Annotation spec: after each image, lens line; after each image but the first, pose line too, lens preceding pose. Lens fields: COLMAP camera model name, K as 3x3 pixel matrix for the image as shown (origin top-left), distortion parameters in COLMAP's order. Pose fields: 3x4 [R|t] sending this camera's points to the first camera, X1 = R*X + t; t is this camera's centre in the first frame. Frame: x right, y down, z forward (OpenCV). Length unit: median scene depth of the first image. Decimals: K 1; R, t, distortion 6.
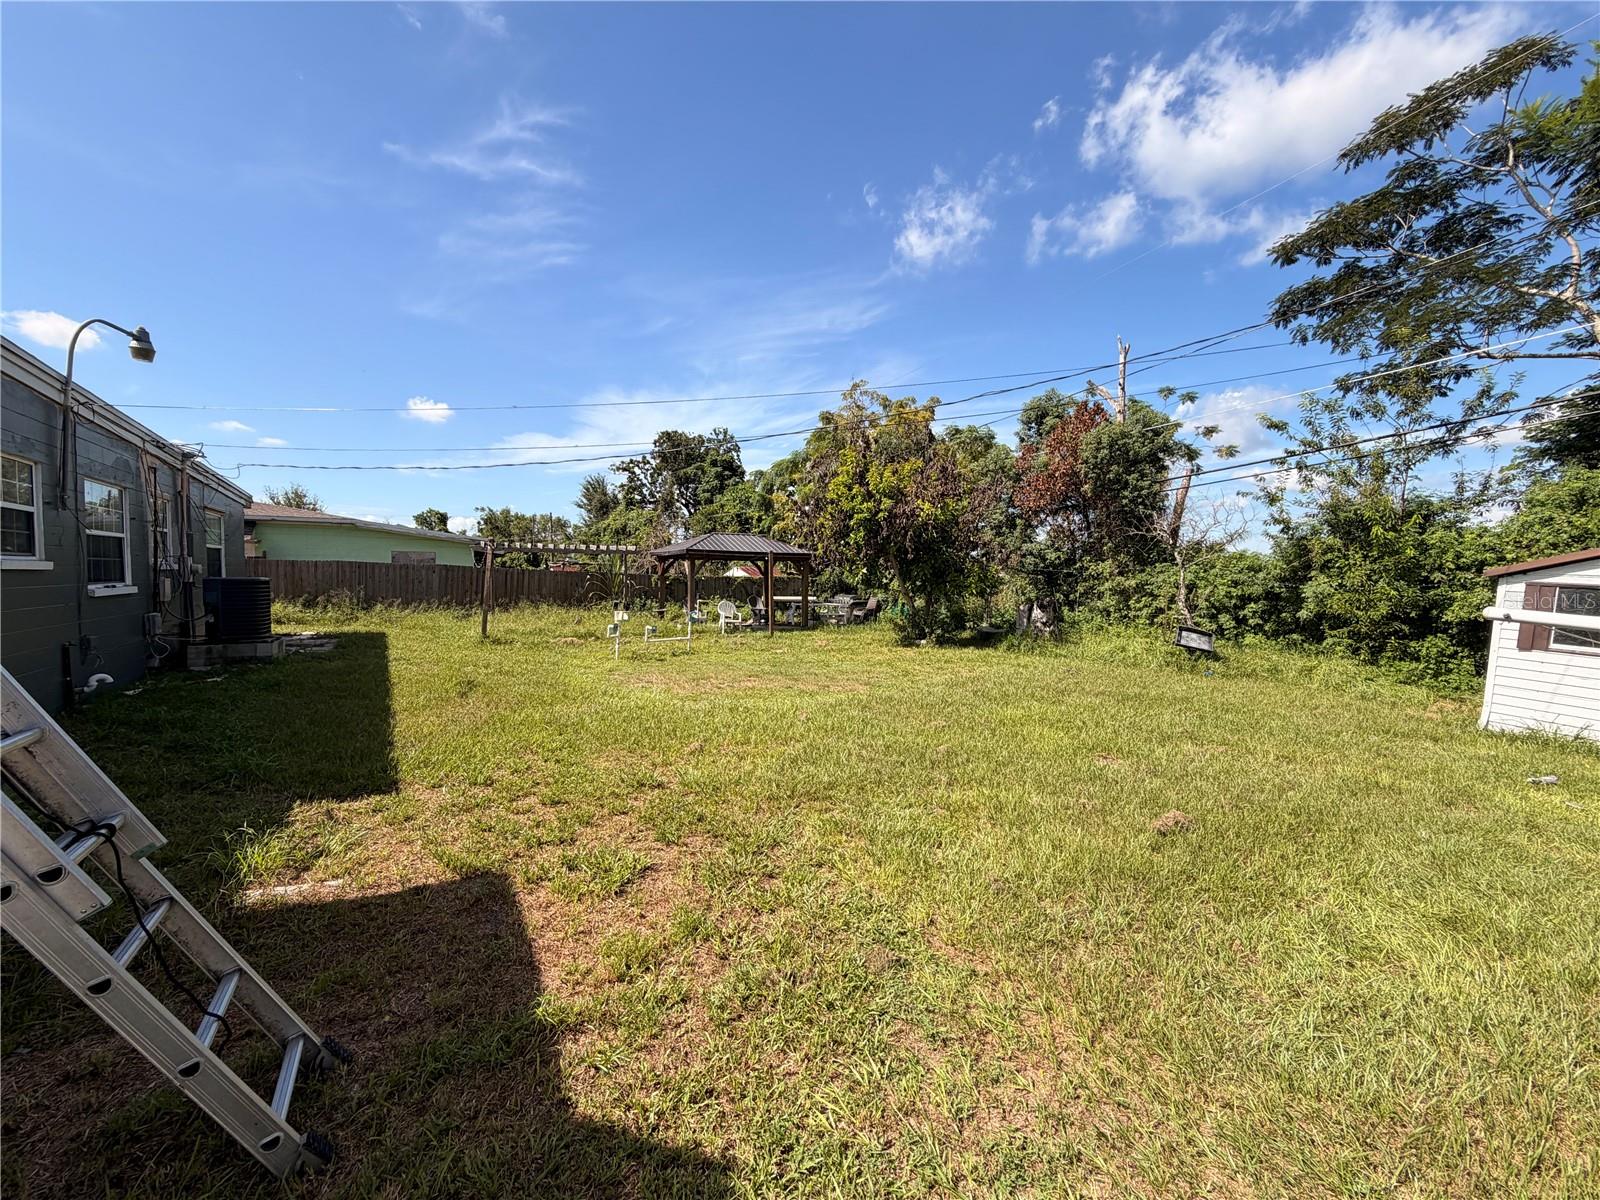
lens RADIAL K [[638.0, 0, 798.6], [0, 638.0, 608.5], [0, 0, 1]] dist [0.000424, -0.000190]
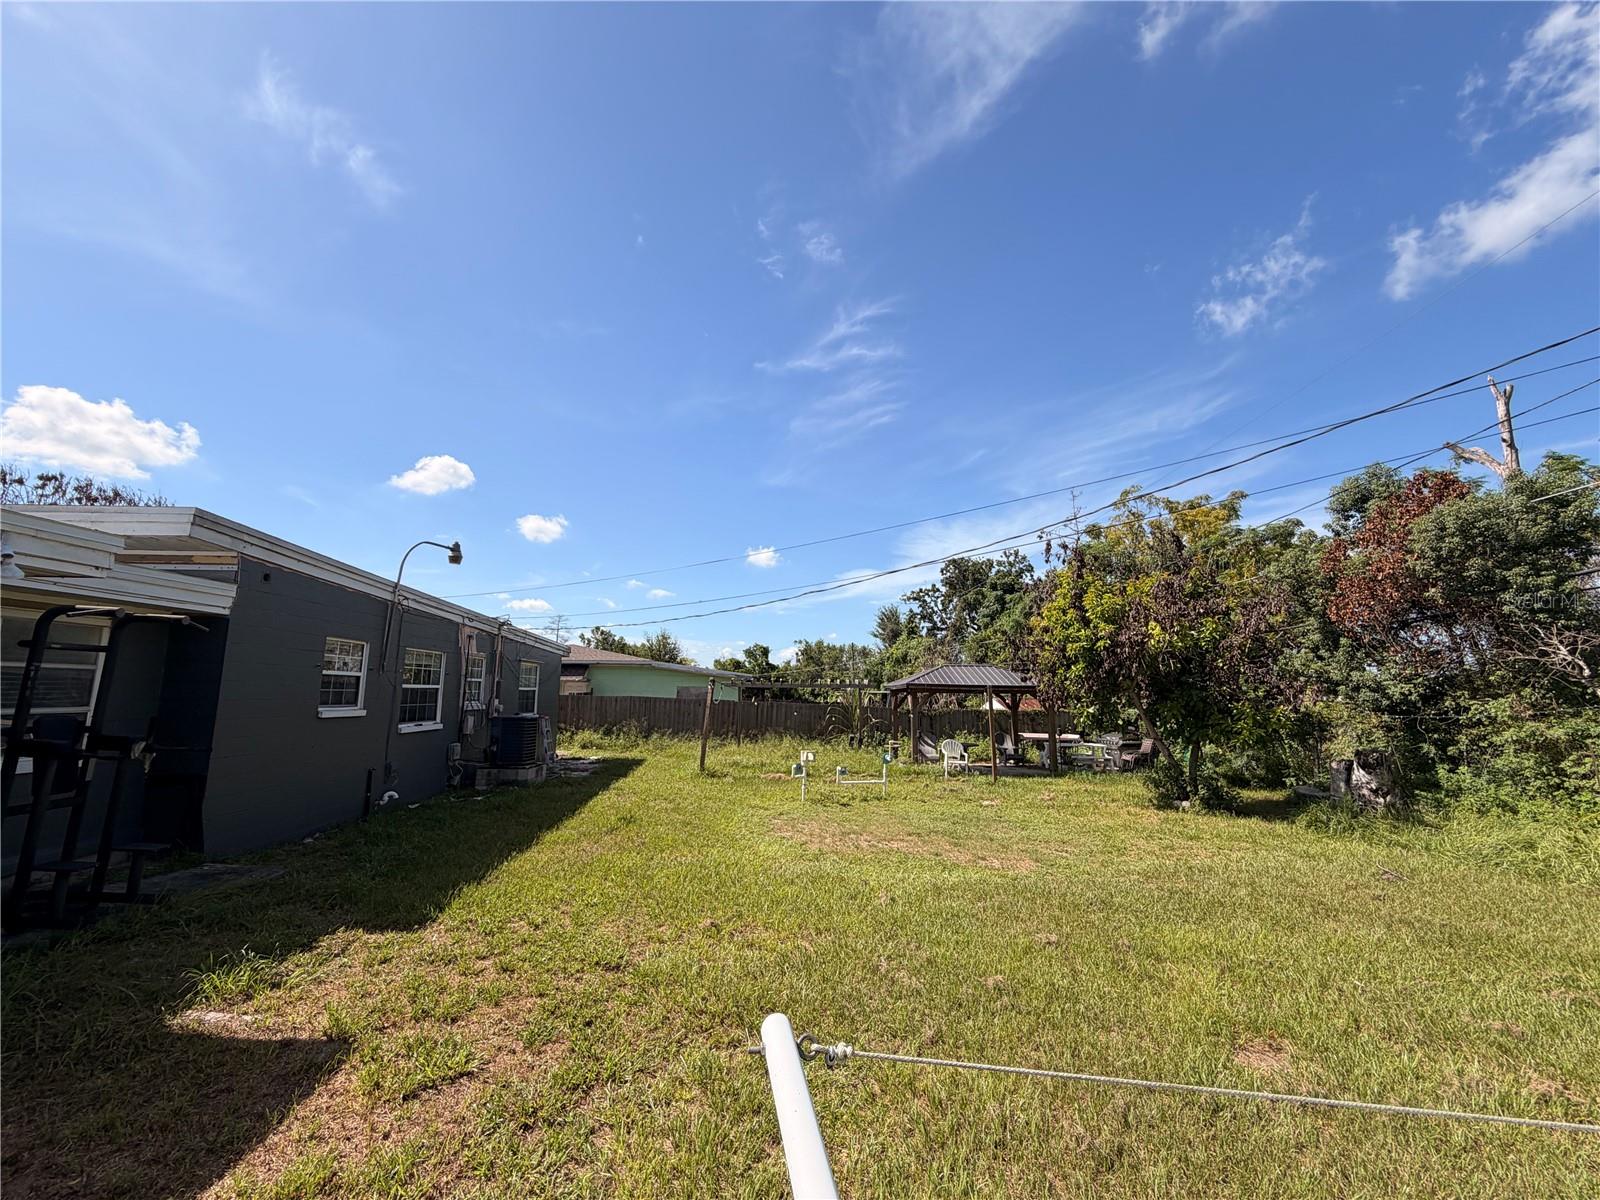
lens RADIAL K [[642.7, 0, 800.0], [0, 642.7, 600.0], [0, 0, 1]] dist [0.002618, 0.000075]
pose [[0.883047, -0.070449, -0.463967, 0.122458], [-0.025791, 0.979888, -0.197873, -0.017493], [0.468575, 0.186697, 0.863471, 0.051921]]
